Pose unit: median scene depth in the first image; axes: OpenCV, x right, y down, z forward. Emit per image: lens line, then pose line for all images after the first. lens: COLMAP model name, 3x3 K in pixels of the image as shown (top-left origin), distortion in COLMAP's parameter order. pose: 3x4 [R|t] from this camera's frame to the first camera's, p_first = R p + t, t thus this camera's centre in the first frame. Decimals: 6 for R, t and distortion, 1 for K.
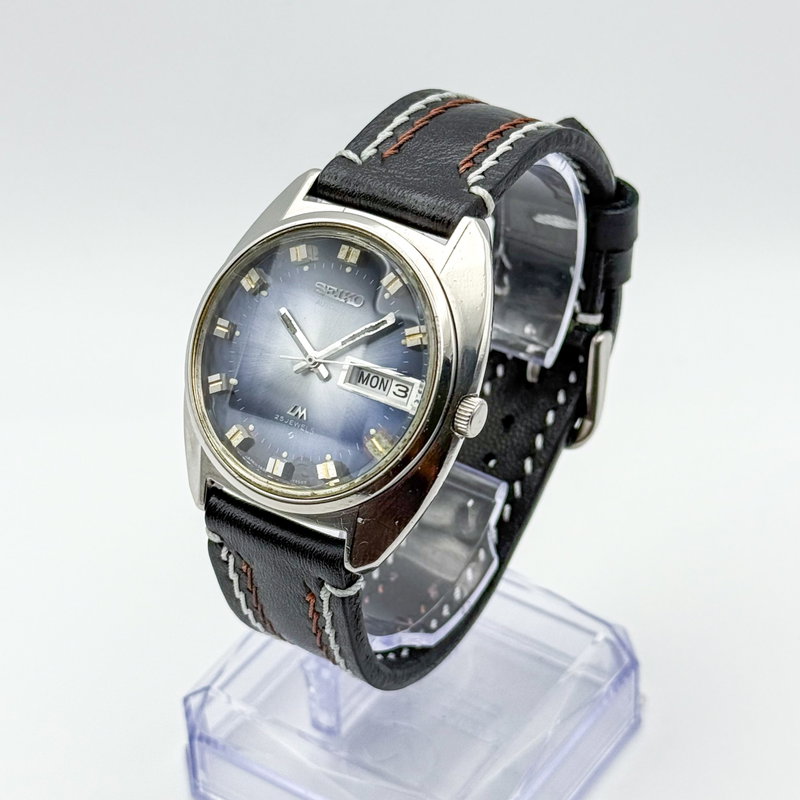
lens RADIAL K [[2075.9, 0, 398.8], [0, 2075.9, 397.3], [0, 0, 1]] dist [0.435487, 0.000000]
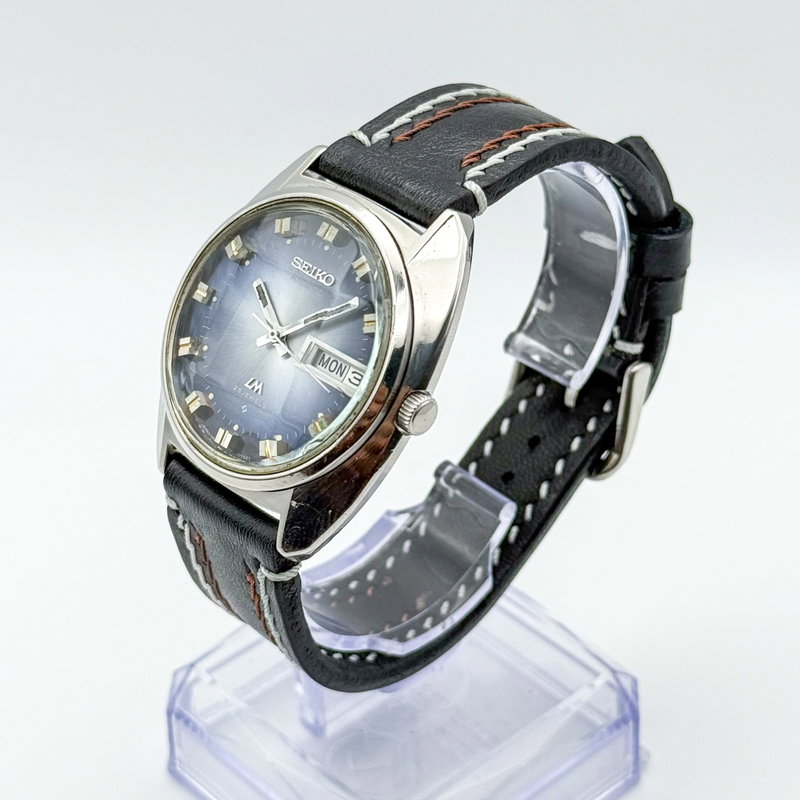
lens RADIAL K [[2075.9, 0, 403.7], [0, 2075.9, 401.7], [0, 0, 1]] dist [0.435487, 0.000000]
pose [[0.974435, 0.142356, -0.173812, 0.184241], [-0.146443, 0.989160, -0.010850, 0.014358], [0.170383, 0.036026, 0.984719, 0.047625]]
